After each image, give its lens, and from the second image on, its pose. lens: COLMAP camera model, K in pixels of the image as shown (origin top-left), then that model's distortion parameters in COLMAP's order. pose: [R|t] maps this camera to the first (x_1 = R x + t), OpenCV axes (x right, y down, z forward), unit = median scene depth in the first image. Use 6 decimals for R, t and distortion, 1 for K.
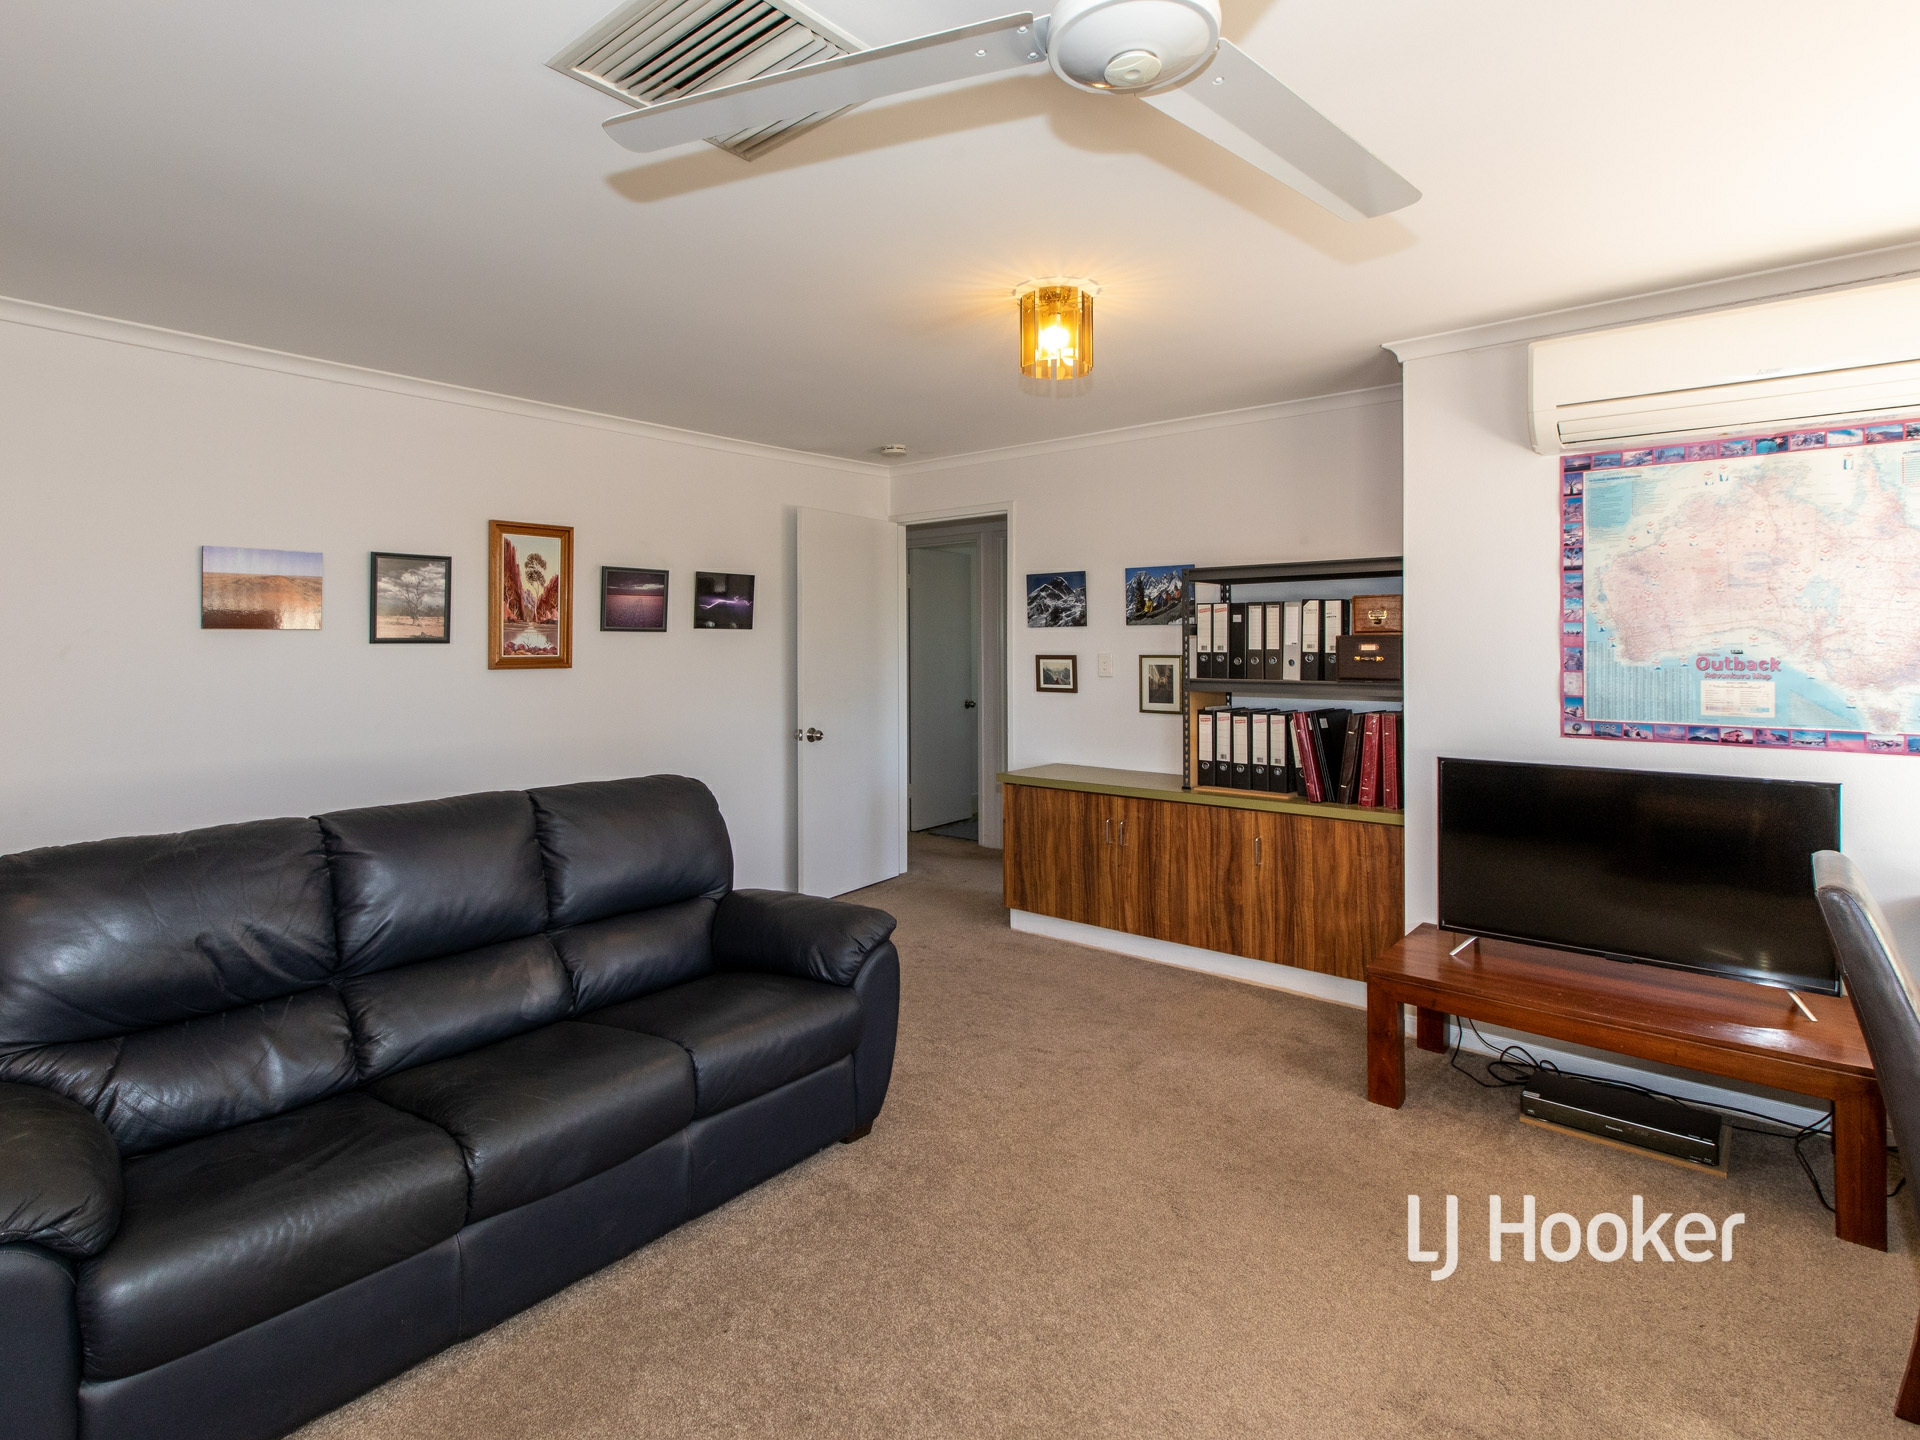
lens RADIAL K [[957.0, 0, 951.0], [0, 957.0, 668.2], [0, 0, 1]] dist [0.002014, 0.000120]
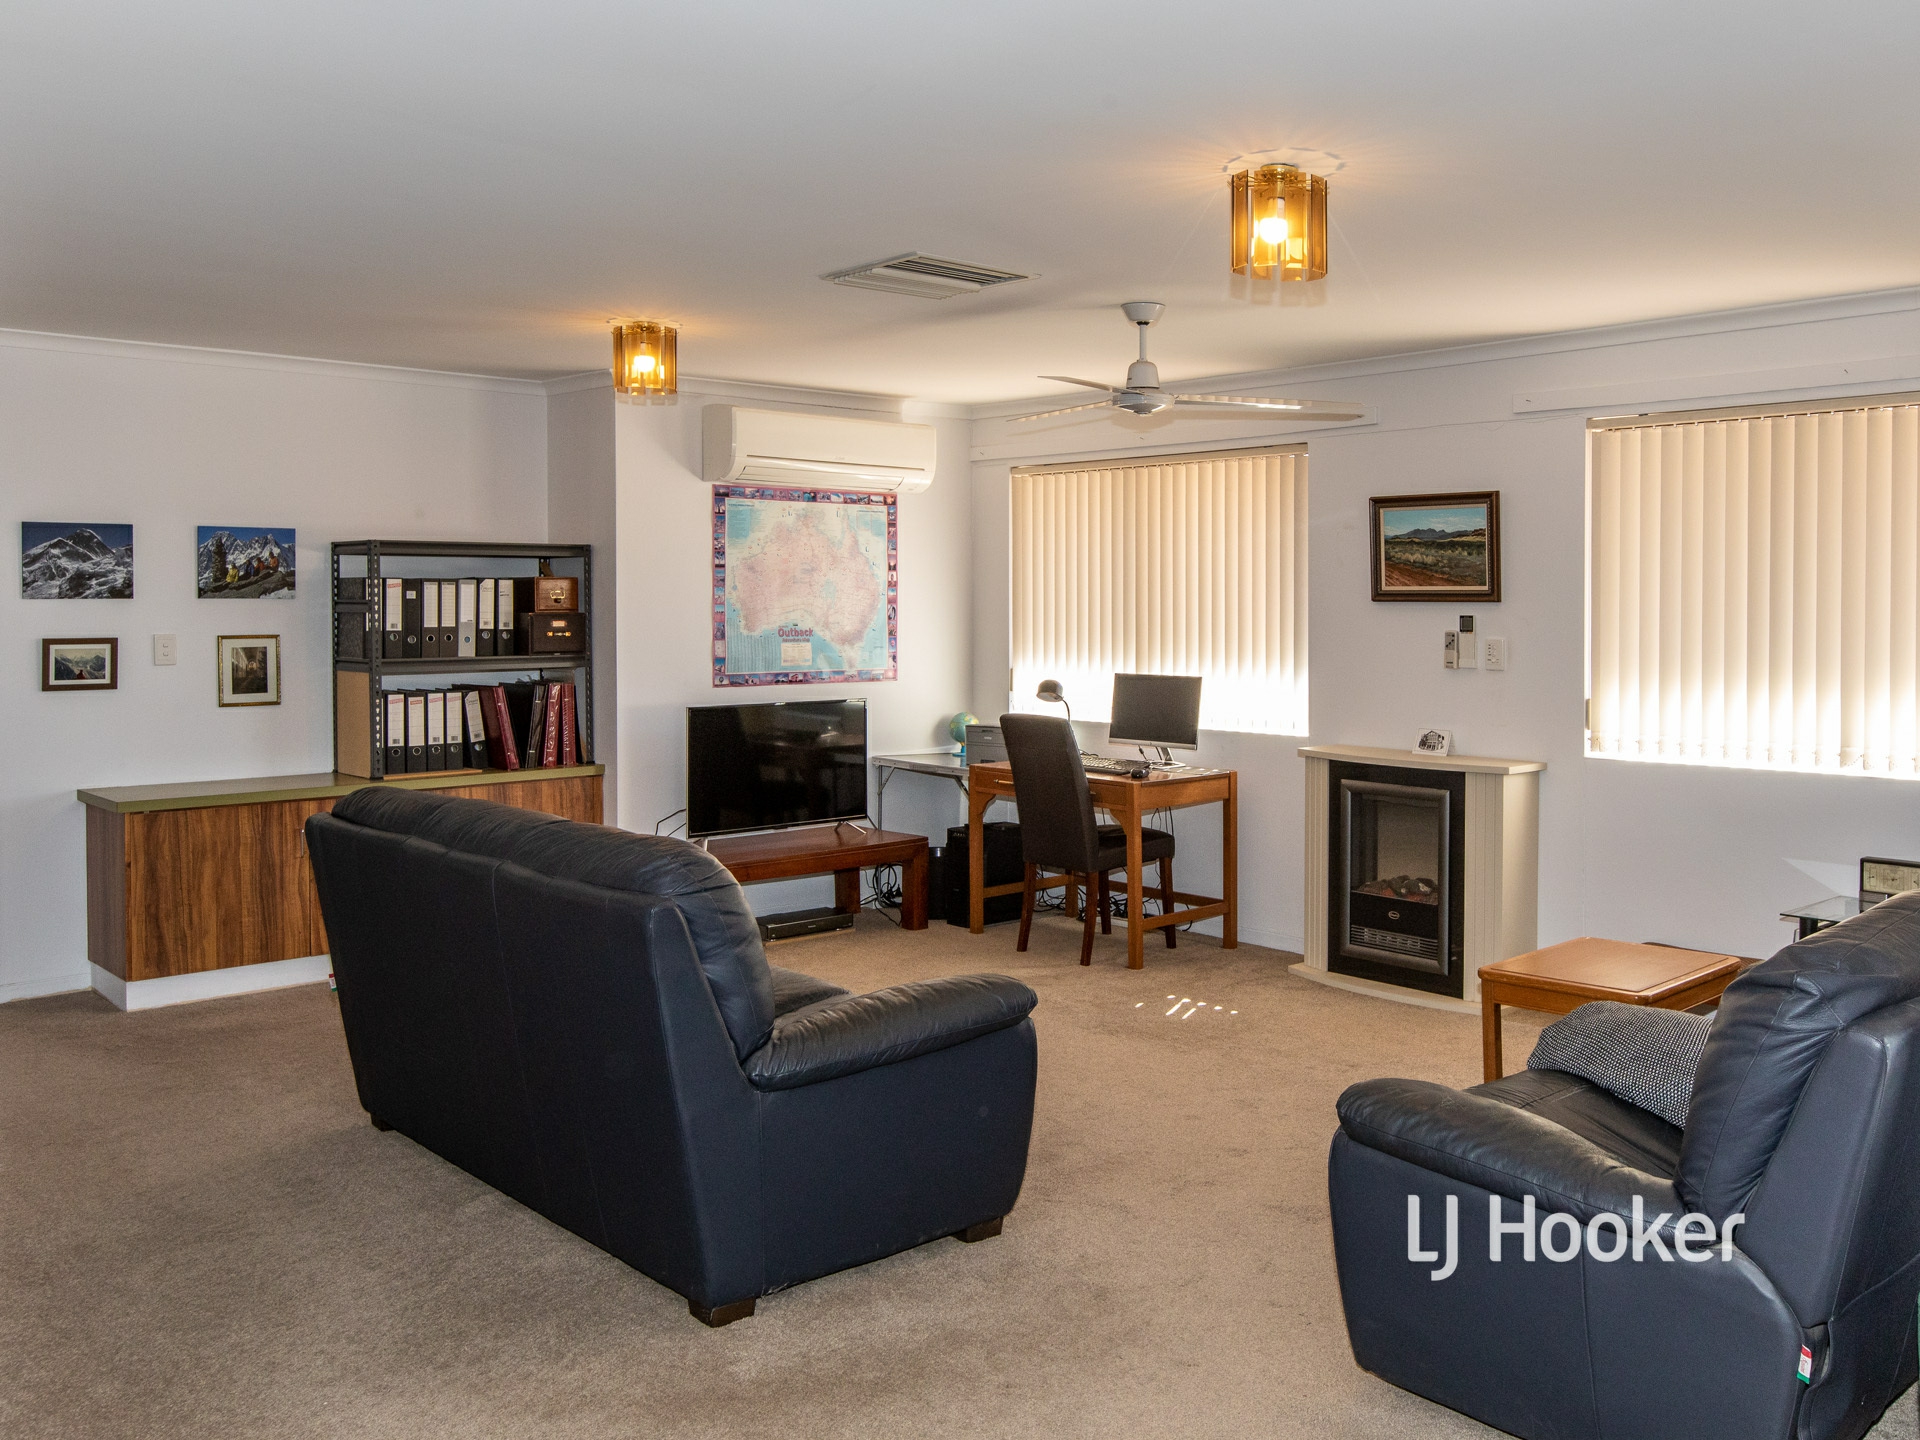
lens RADIAL K [[1738.6, 0, 959.9], [0, 1738.6, 717.6], [0, 0, 1]] dist [0.002719, 0.008969]
pose [[0.176216, -0.066231, 0.982121, -1.368798], [0.024478, 0.997720, 0.062890, -0.026306], [-0.984047, 0.012959, 0.177436, 0.159409]]
